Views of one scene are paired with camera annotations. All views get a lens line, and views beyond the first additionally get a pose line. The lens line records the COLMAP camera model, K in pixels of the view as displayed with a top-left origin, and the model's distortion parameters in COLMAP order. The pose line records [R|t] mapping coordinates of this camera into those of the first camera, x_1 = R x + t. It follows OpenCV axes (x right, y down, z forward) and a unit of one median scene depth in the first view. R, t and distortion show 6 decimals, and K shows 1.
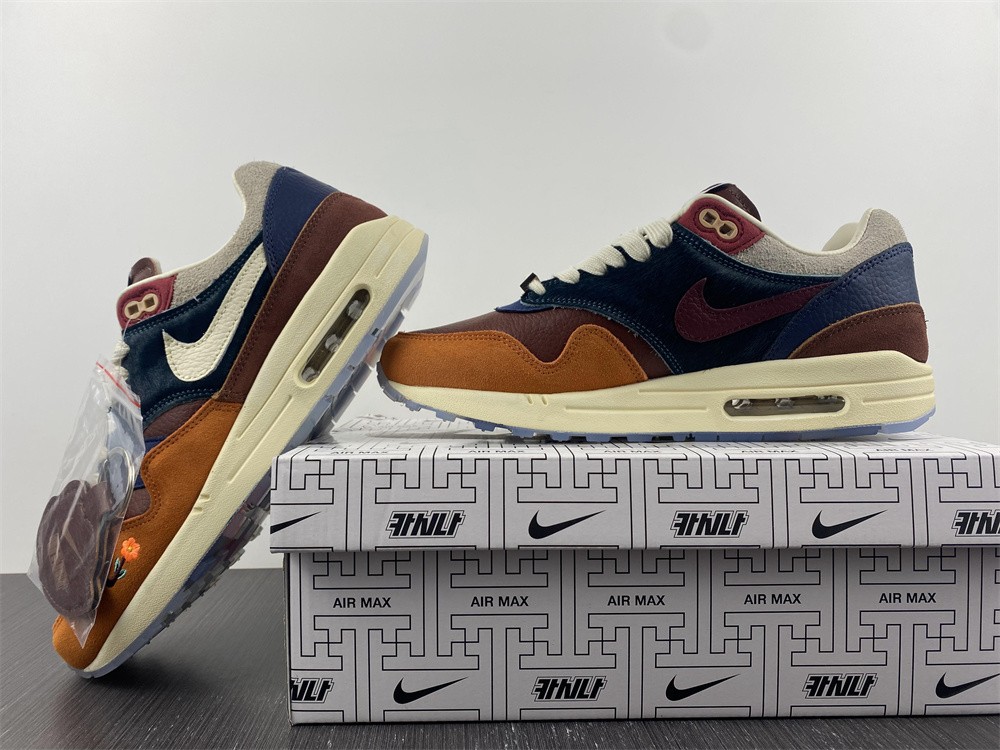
lens RADIAL K [[761.5, 0, 499.9], [0, 761.5, 391.5], [0, 0, 1]] dist [0.003588, 0.002600]
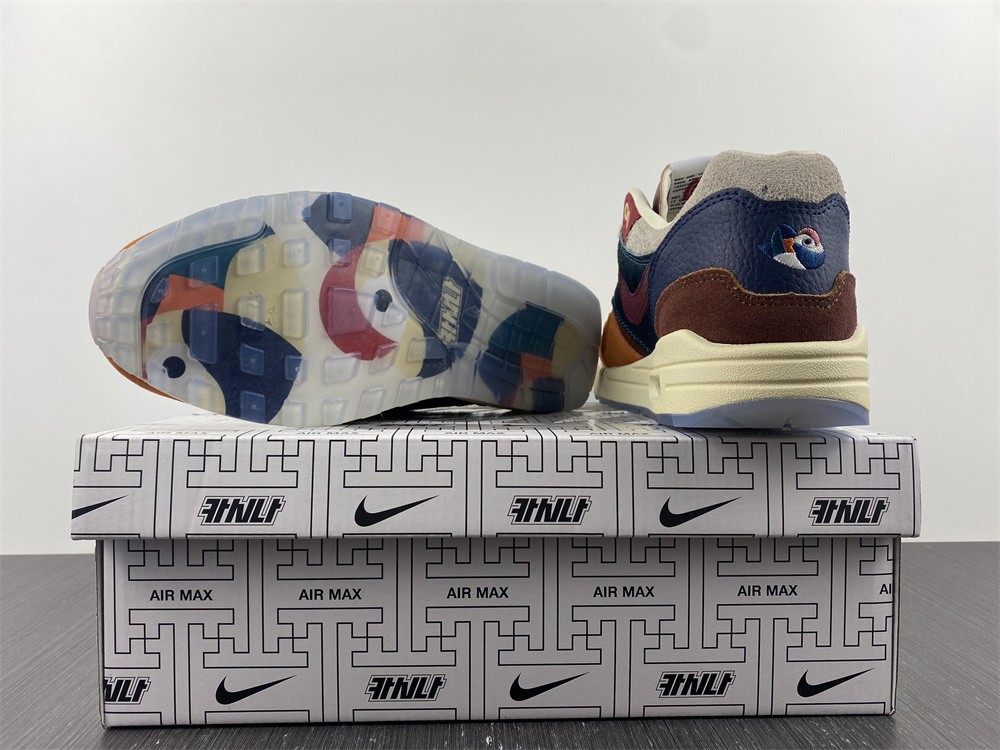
lens RADIAL K [[817.4, 0, 500.0], [0, 817.4, 375.0], [0, 0, 1]] dist [0.000428, 0.004853]
pose [[0.999674, 0.007808, 0.024317, 0.179212], [-0.008012, 0.999933, 0.008299, 0.000108], [-0.024250, -0.008491, 0.999670, 0.006224]]
